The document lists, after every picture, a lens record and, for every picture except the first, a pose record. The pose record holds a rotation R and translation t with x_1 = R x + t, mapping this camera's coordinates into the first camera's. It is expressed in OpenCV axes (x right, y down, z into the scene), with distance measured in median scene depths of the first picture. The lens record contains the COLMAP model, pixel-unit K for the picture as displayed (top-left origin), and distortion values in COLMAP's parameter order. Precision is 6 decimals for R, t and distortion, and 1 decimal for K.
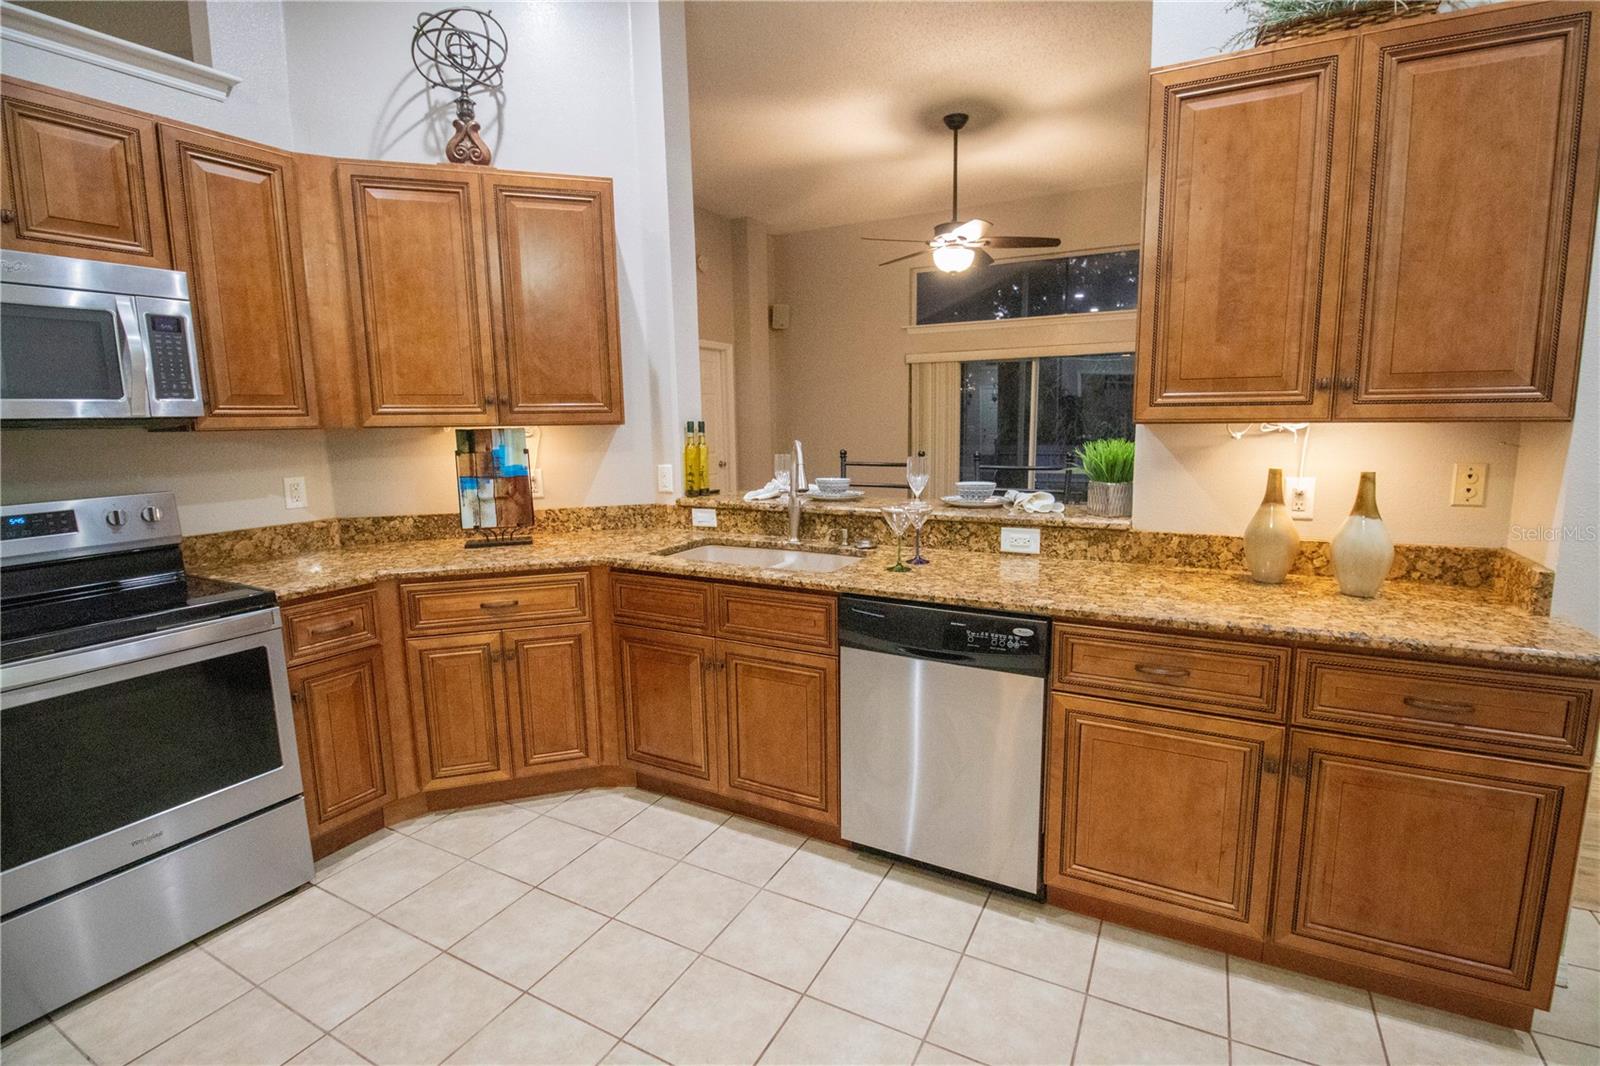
lens RADIAL K [[739.2, 0, 810.8], [0, 739.2, 529.2], [0, 0, 1]] dist [-0.001948, -0.011367]
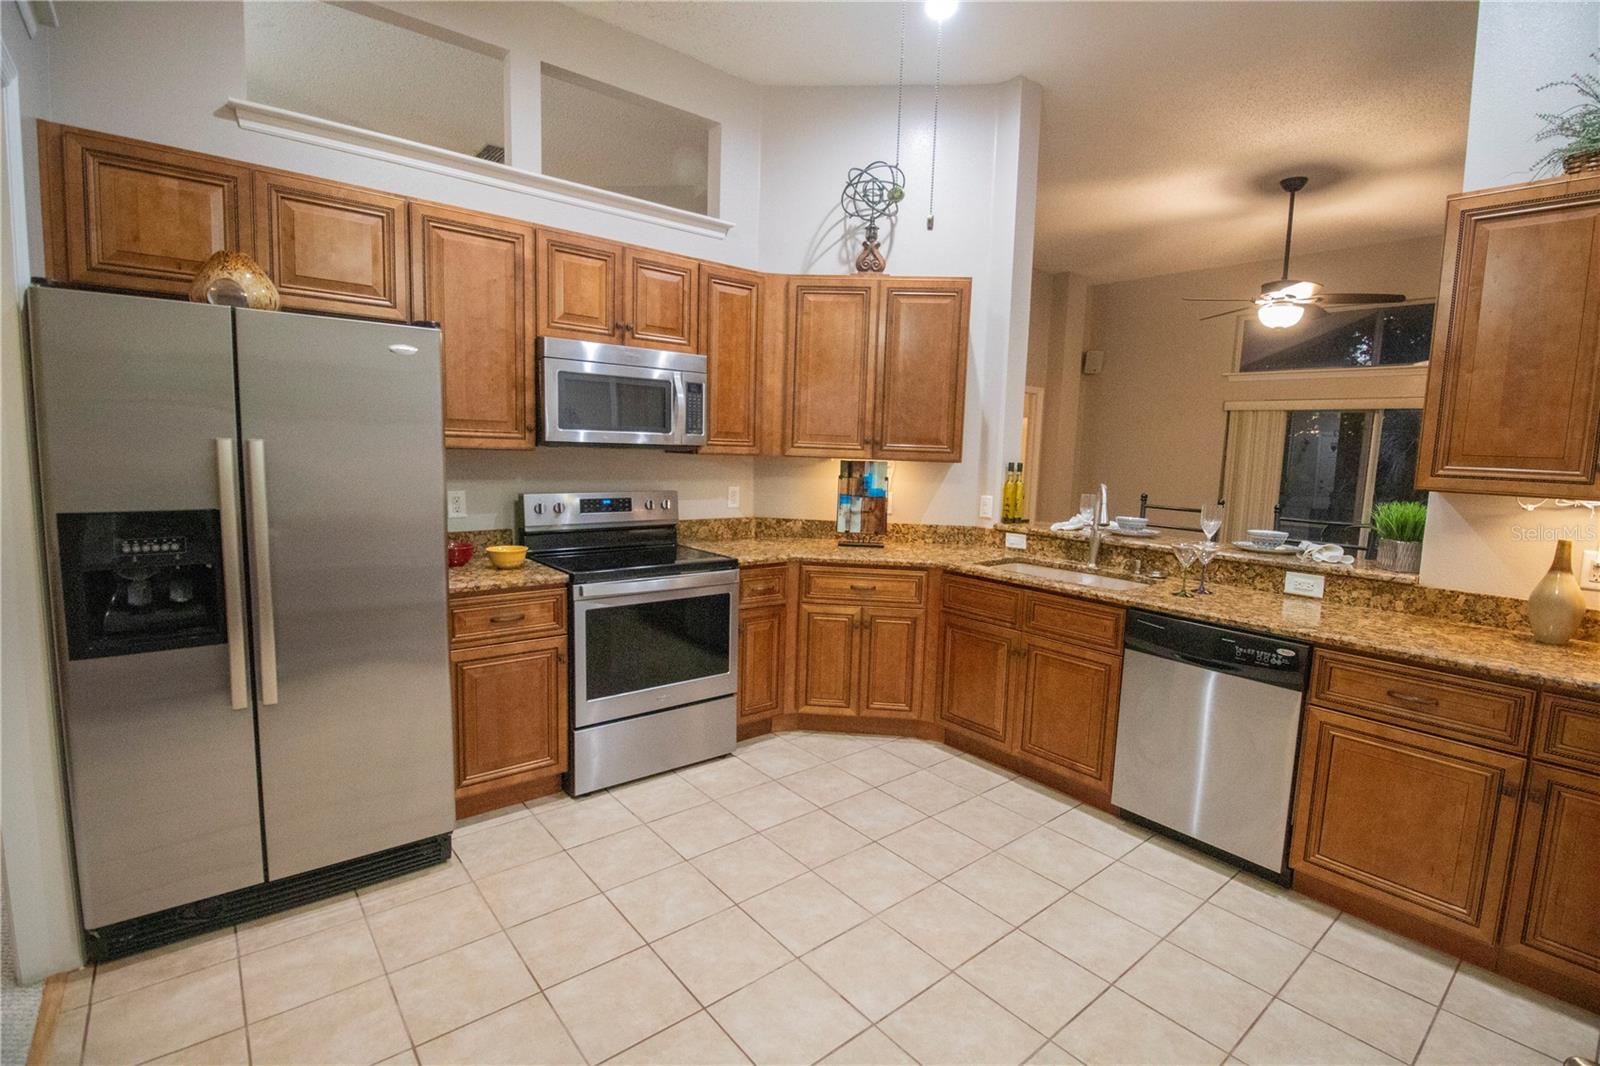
lens RADIAL K [[739.2, 0, 811.9], [0, 739.2, 533.8], [0, 0, 1]] dist [-0.001948, -0.011367]
pose [[0.924851, 0.089312, -0.369695, -0.005176], [-0.101456, 0.994748, -0.013495, 0.028354], [0.366548, 0.049988, 0.929055, -0.322570]]
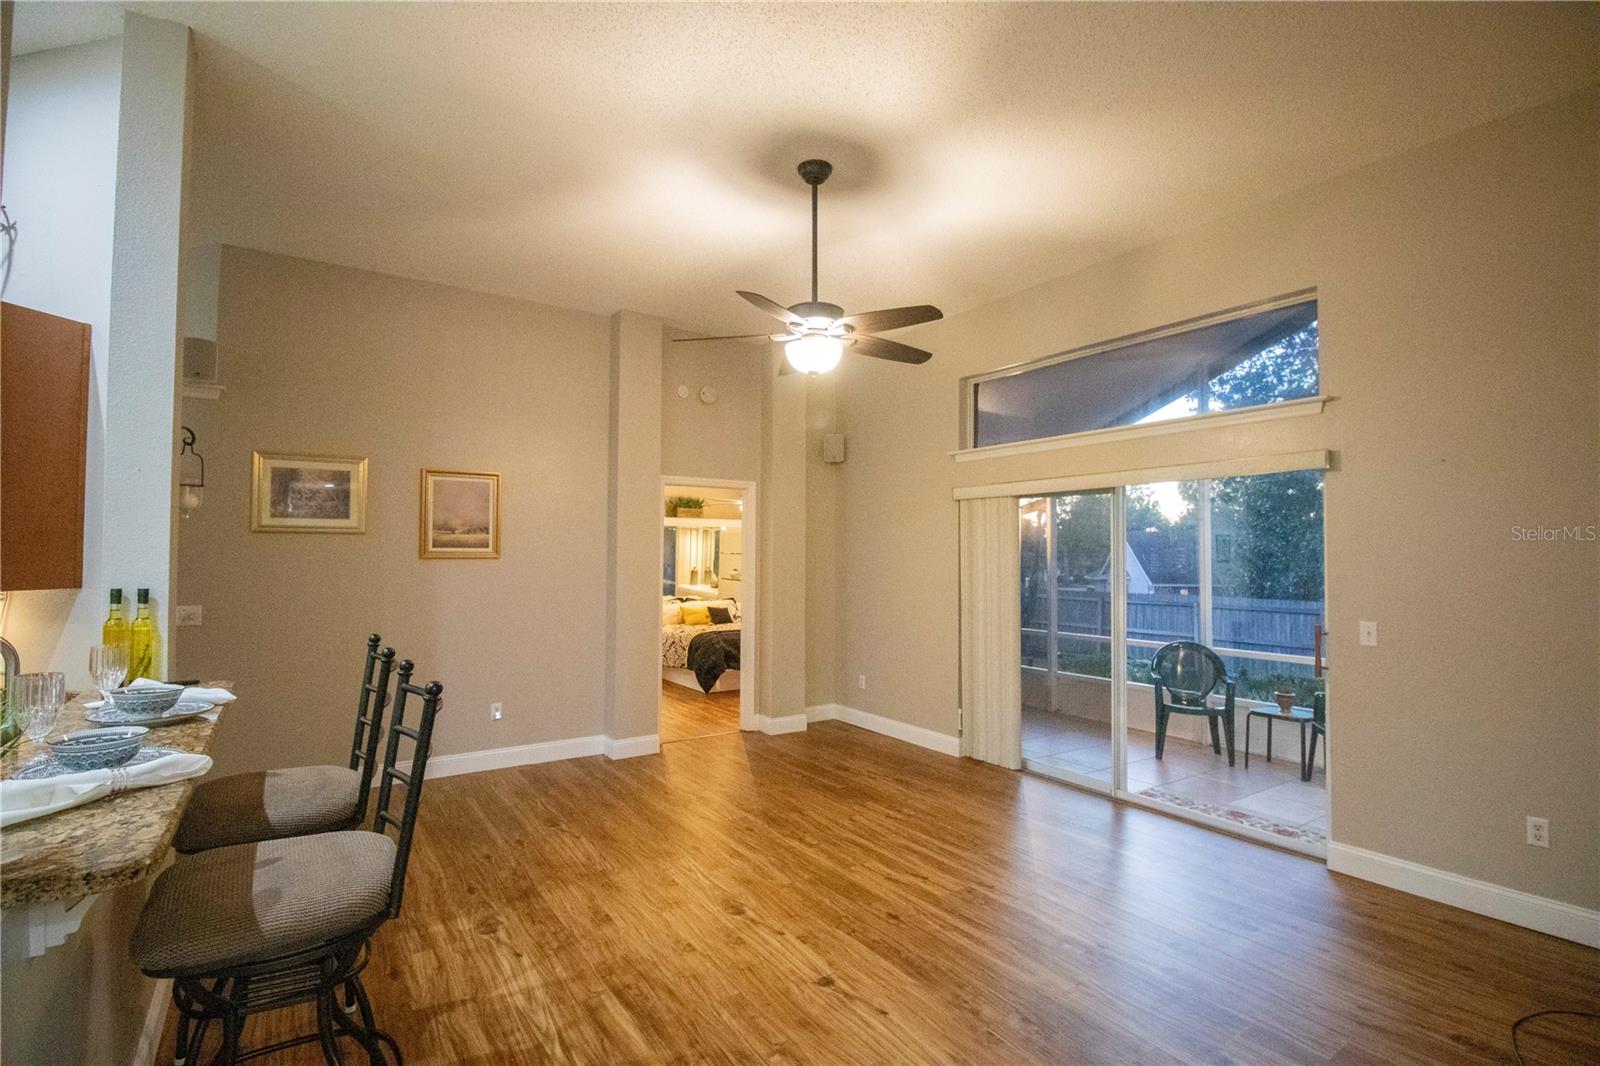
lens RADIAL K [[739.2, 0, 811.2], [0, 739.2, 531.8], [0, 0, 1]] dist [-0.001948, -0.011367]
pose [[0.887918, 0.001789, -0.459998, 0.964320], [-0.083455, 0.984024, -0.157264, -0.174389], [0.452368, 0.178026, 0.873882, 0.795114]]
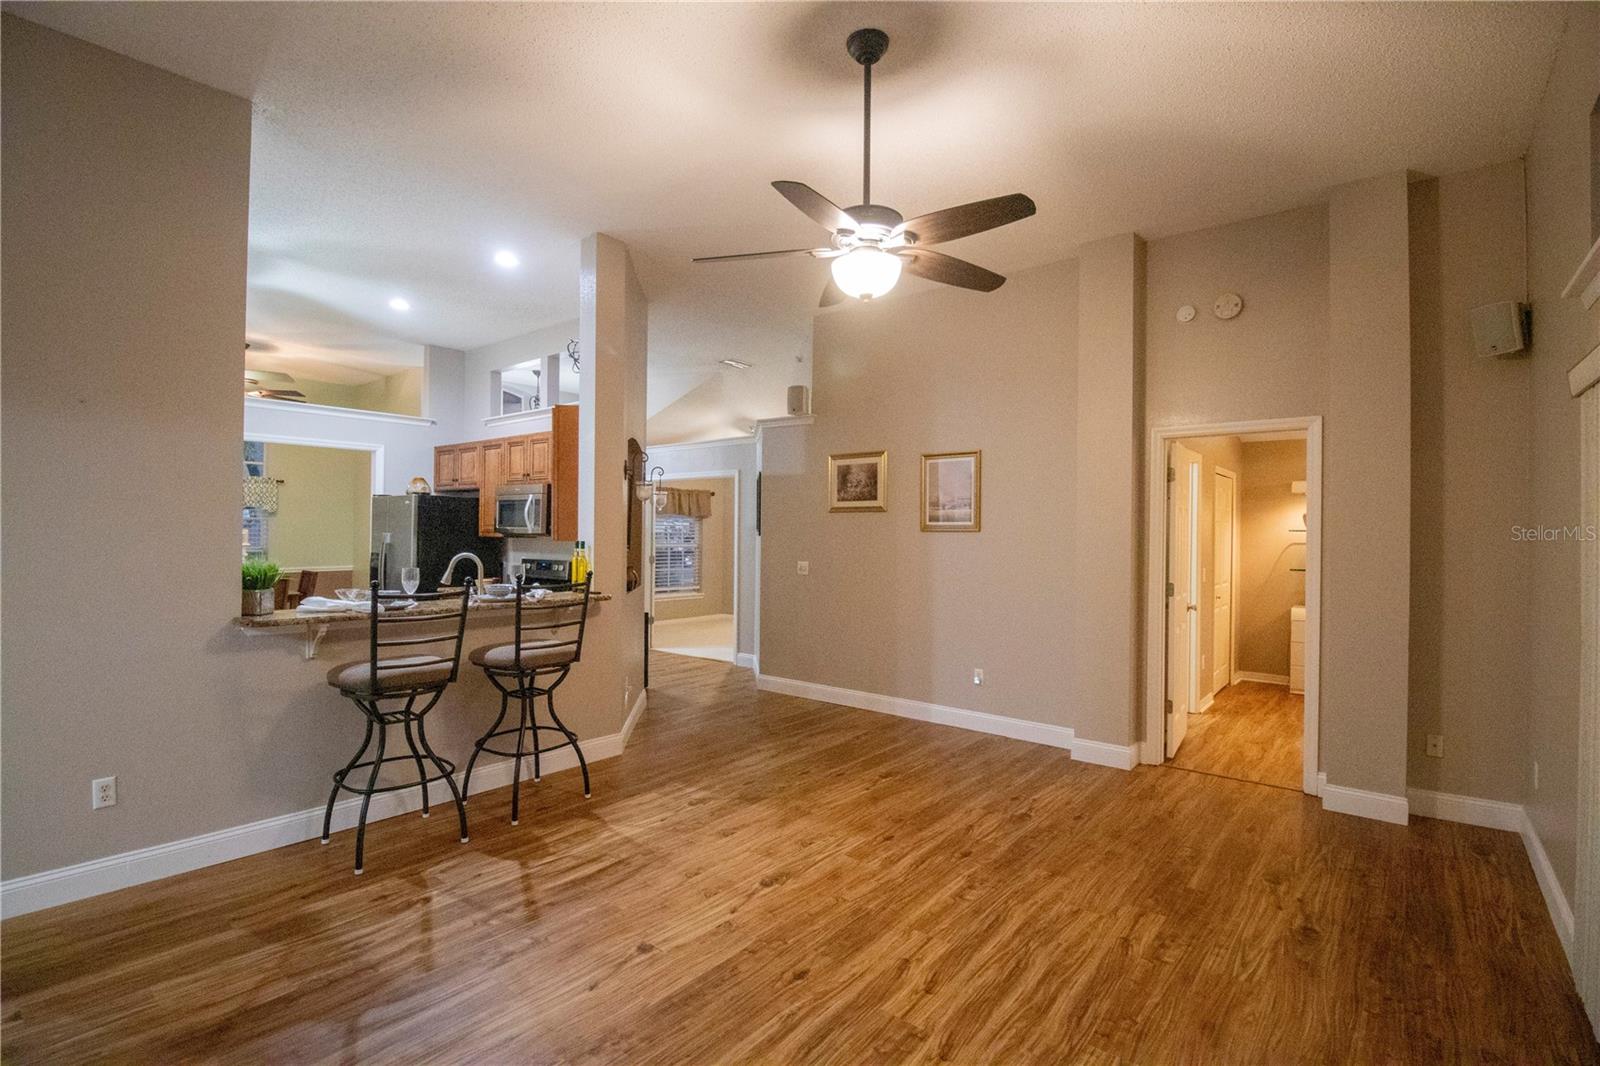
lens RADIAL K [[739.2, 0, 809.6], [0, 739.2, 533.3], [0, 0, 1]] dist [-0.001948, -0.011367]
pose [[-0.191808, 0.011072, -0.981370, 1.434291], [-0.153083, 0.987360, 0.041059, -0.351718], [0.969420, 0.158106, -0.187688, 2.074052]]
